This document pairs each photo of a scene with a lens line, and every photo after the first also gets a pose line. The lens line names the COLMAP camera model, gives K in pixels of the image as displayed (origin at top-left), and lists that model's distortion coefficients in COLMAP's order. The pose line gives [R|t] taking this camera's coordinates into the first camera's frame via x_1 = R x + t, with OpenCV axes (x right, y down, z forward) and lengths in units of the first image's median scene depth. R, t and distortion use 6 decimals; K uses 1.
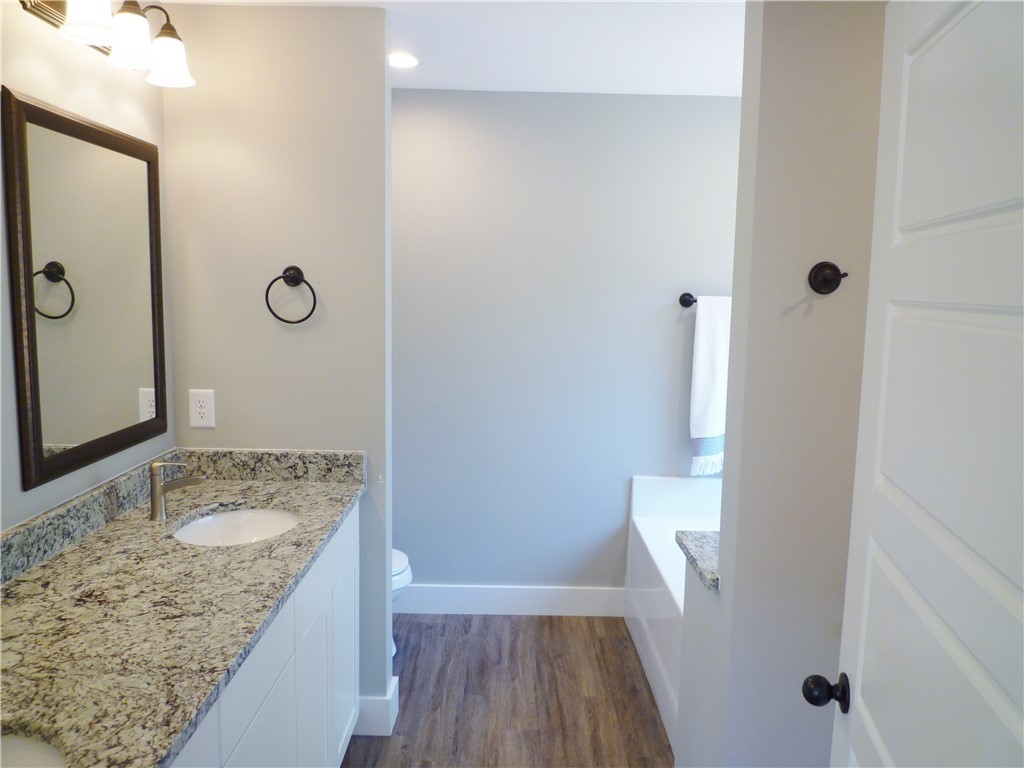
lens RADIAL K [[756.5, 0, 513.4], [0, 756.5, 381.6], [0, 0, 1]] dist [0.000644, -0.051298]
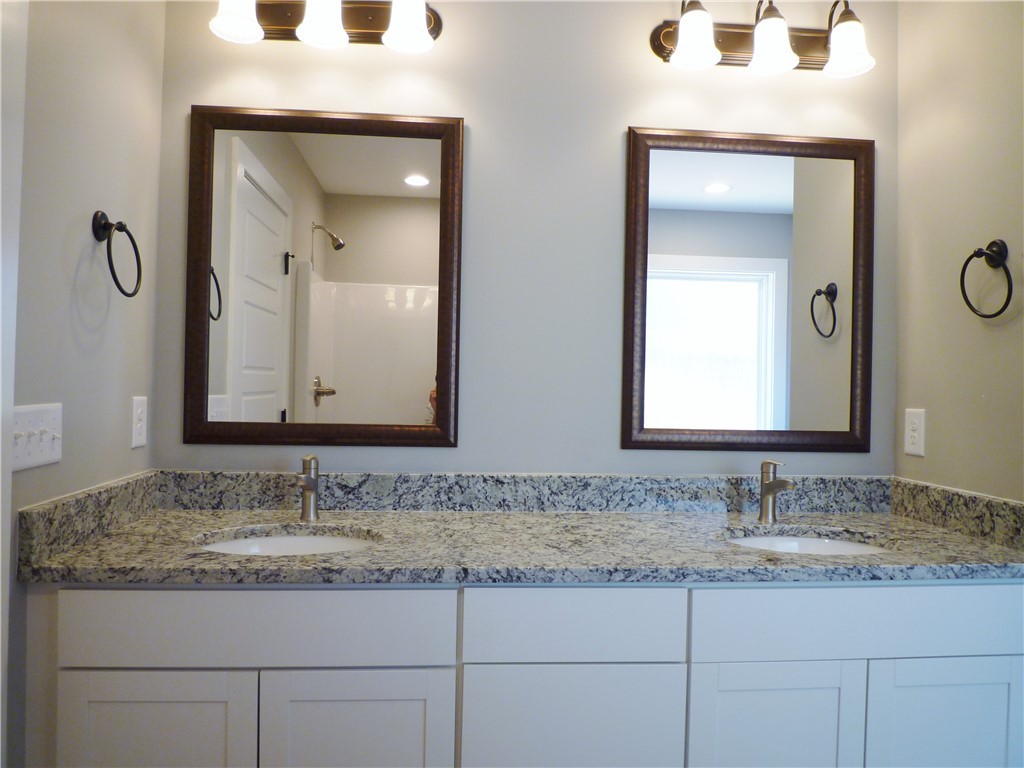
lens RADIAL K [[756.5, 0, 512.6], [0, 756.5, 386.1], [0, 0, 1]] dist [0.000644, -0.051298]
pose [[0.078664, -0.018693, -0.996726, 0.383355], [-0.141896, 0.989434, -0.029755, 0.073528], [0.986751, 0.143772, 0.075180, 0.493418]]
